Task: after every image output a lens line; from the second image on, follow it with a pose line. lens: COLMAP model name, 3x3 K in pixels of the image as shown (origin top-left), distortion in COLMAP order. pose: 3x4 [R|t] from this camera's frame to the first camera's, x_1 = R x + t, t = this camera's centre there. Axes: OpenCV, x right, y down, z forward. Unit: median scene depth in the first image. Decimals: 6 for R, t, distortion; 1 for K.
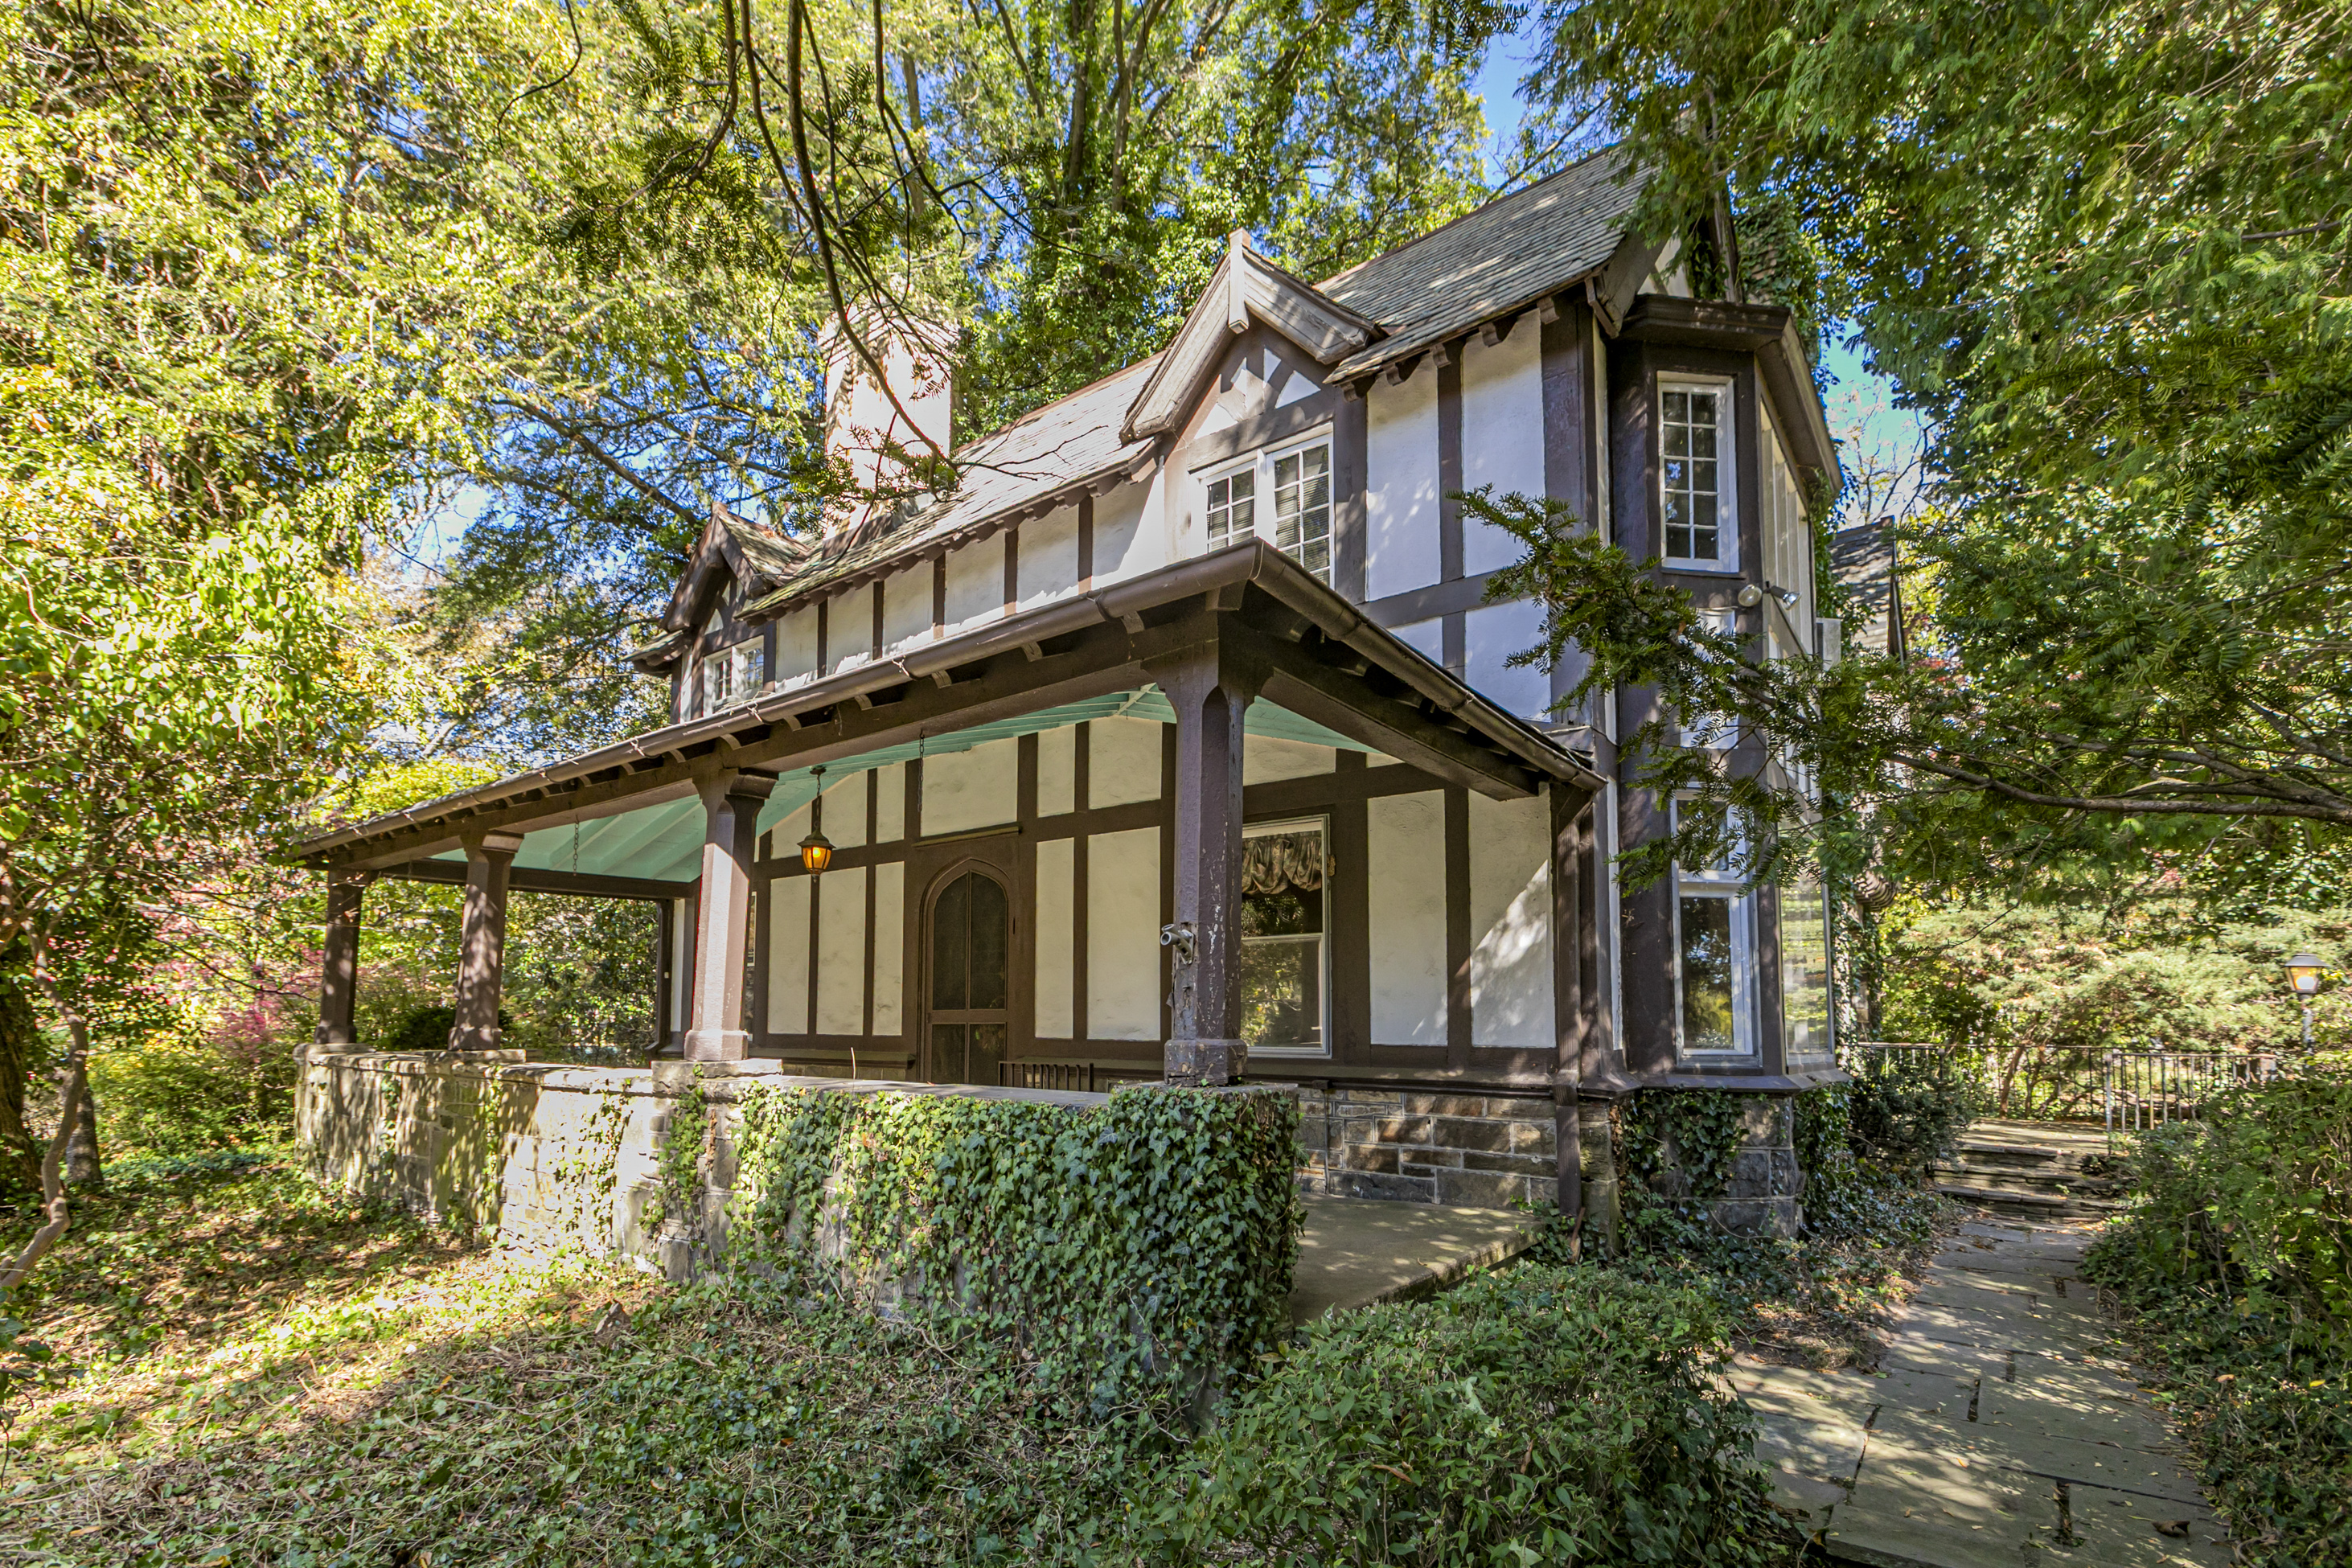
lens RADIAL K [[973.0, 0, 1172.8], [0, 973.0, 880.5], [0, 0, 1]] dist [0.002178, 0.000185]
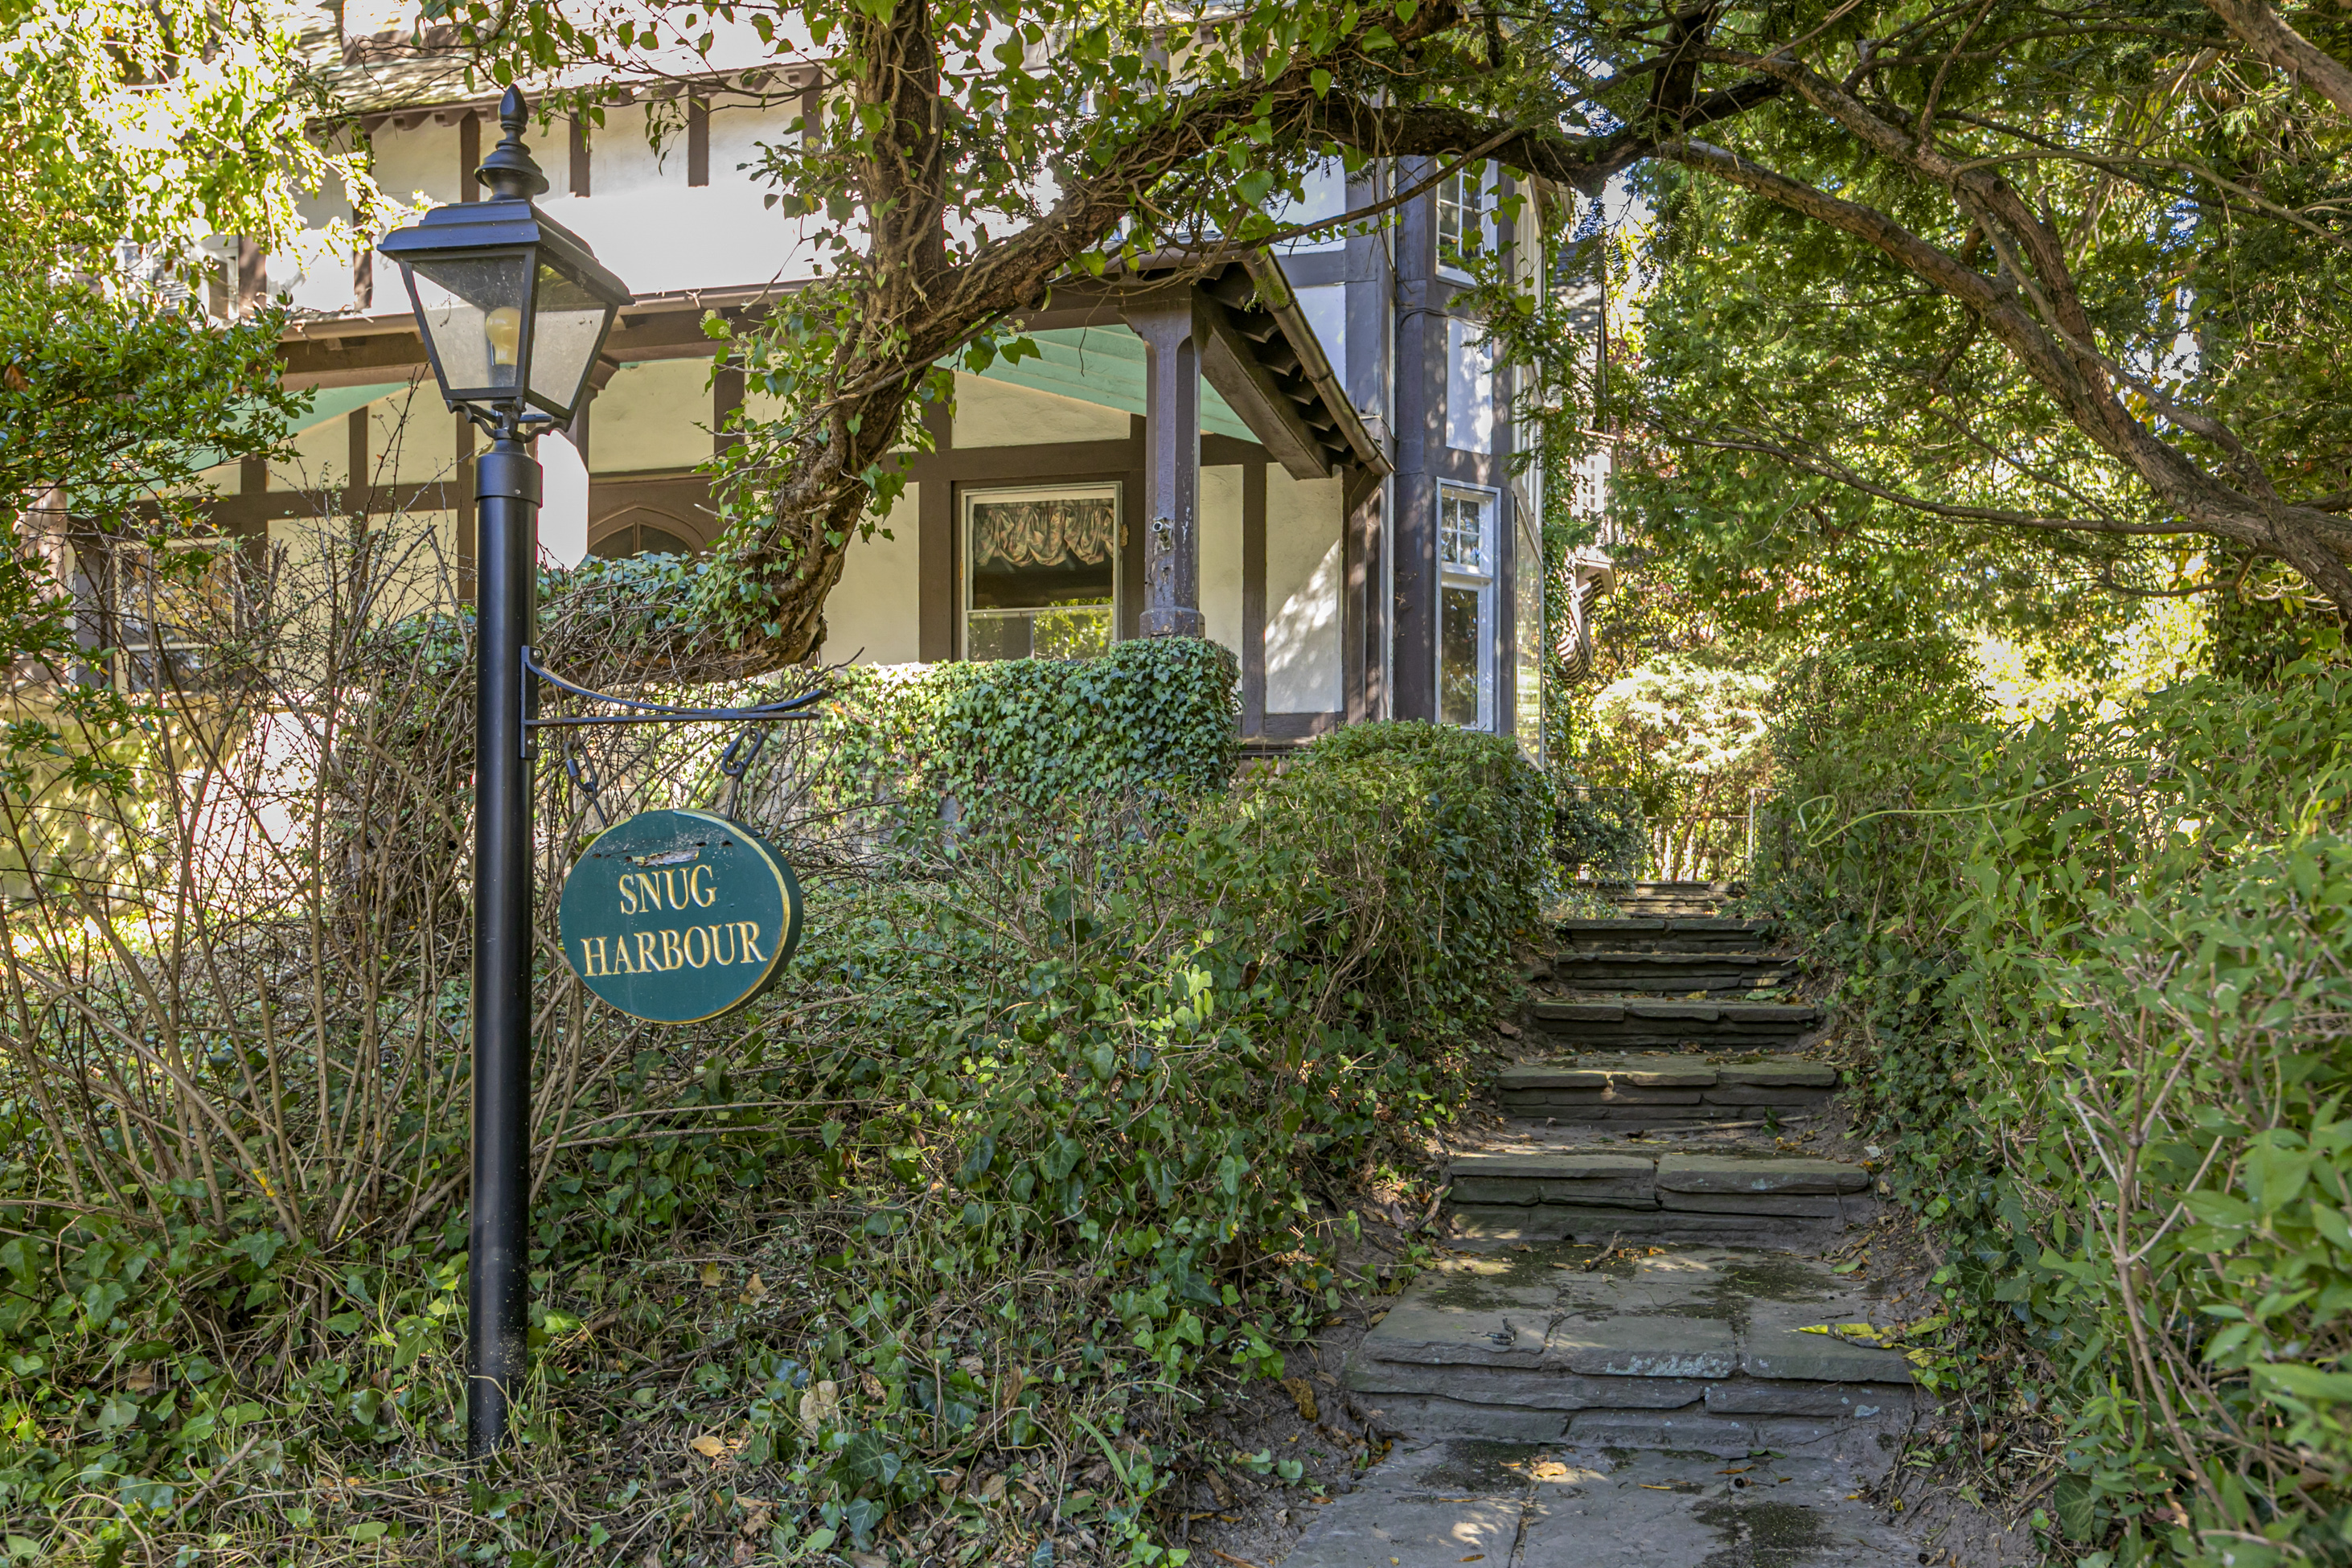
lens RADIAL K [[1802.3, 0, 1176.0], [0, 1802.3, 784.0], [0, 0, 1]] dist [0.003661, 0.000710]
pose [[0.909742, 0.030114, 0.414081, -0.592480], [-0.044988, 0.998644, 0.026212, 0.206780], [-0.412730, -0.042475, 0.909862, -0.735581]]
